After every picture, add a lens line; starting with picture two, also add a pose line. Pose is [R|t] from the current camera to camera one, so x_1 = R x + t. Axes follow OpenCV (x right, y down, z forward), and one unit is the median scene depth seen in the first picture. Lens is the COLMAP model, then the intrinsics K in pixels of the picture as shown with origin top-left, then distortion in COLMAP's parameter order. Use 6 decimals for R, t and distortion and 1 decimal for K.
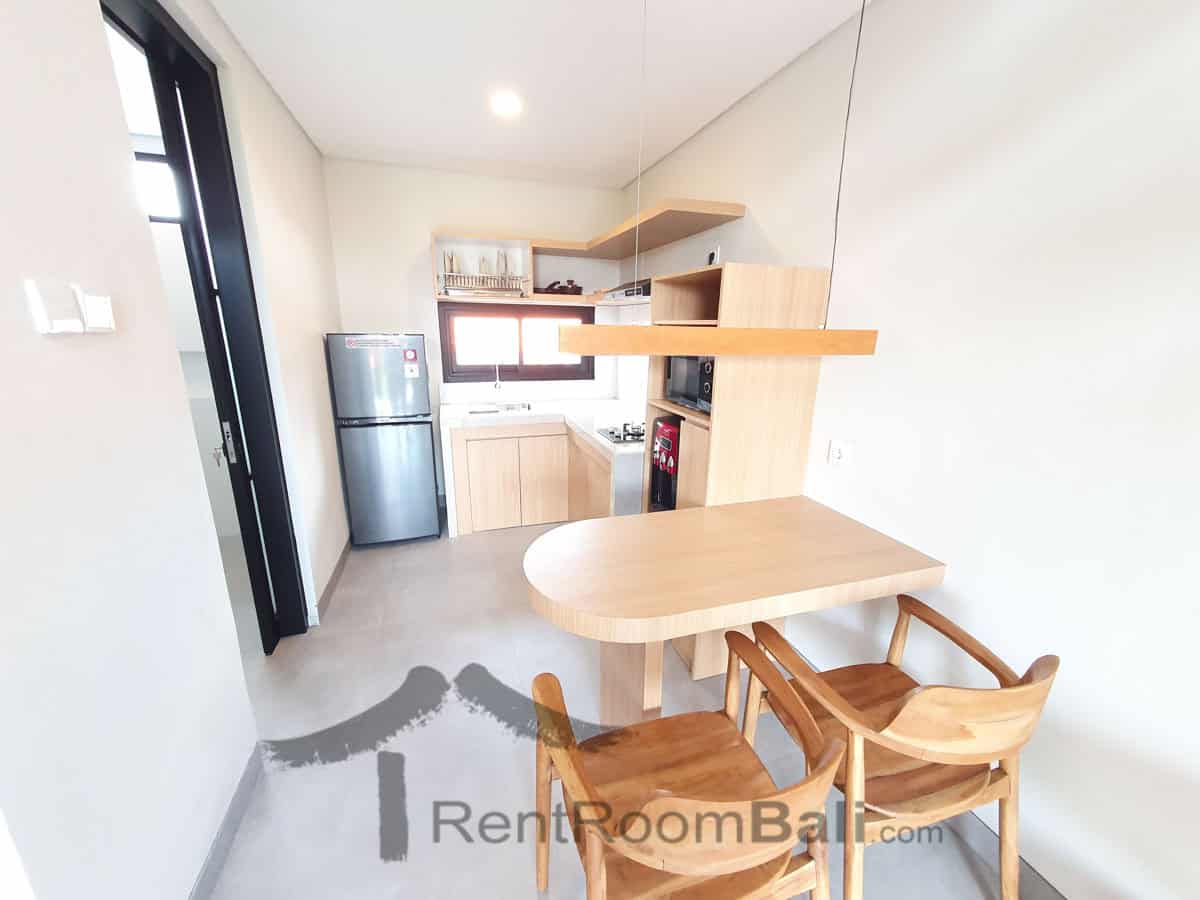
lens RADIAL K [[473.5, 0, 603.5], [0, 473.5, 447.0], [0, 0, 1]] dist [-0.001000, 0.000012]
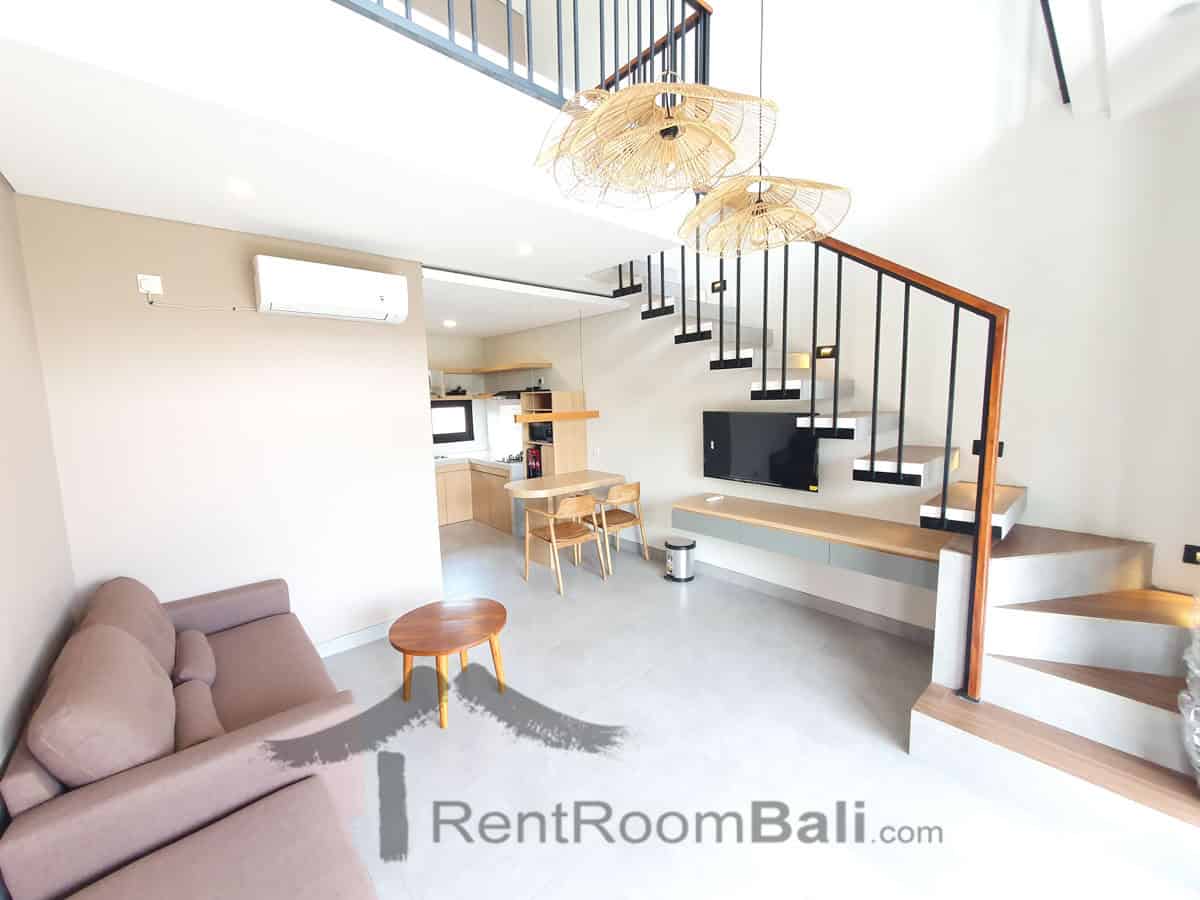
lens RADIAL K [[473.5, 0, 599.6], [0, 473.5, 447.1], [0, 0, 1]] dist [-0.001000, 0.000012]
pose [[0.914708, -0.081170, 0.395879, -0.549630], [0.138415, 0.983295, -0.118207, 0.288649], [-0.379671, 0.162921, 0.910663, -1.439782]]
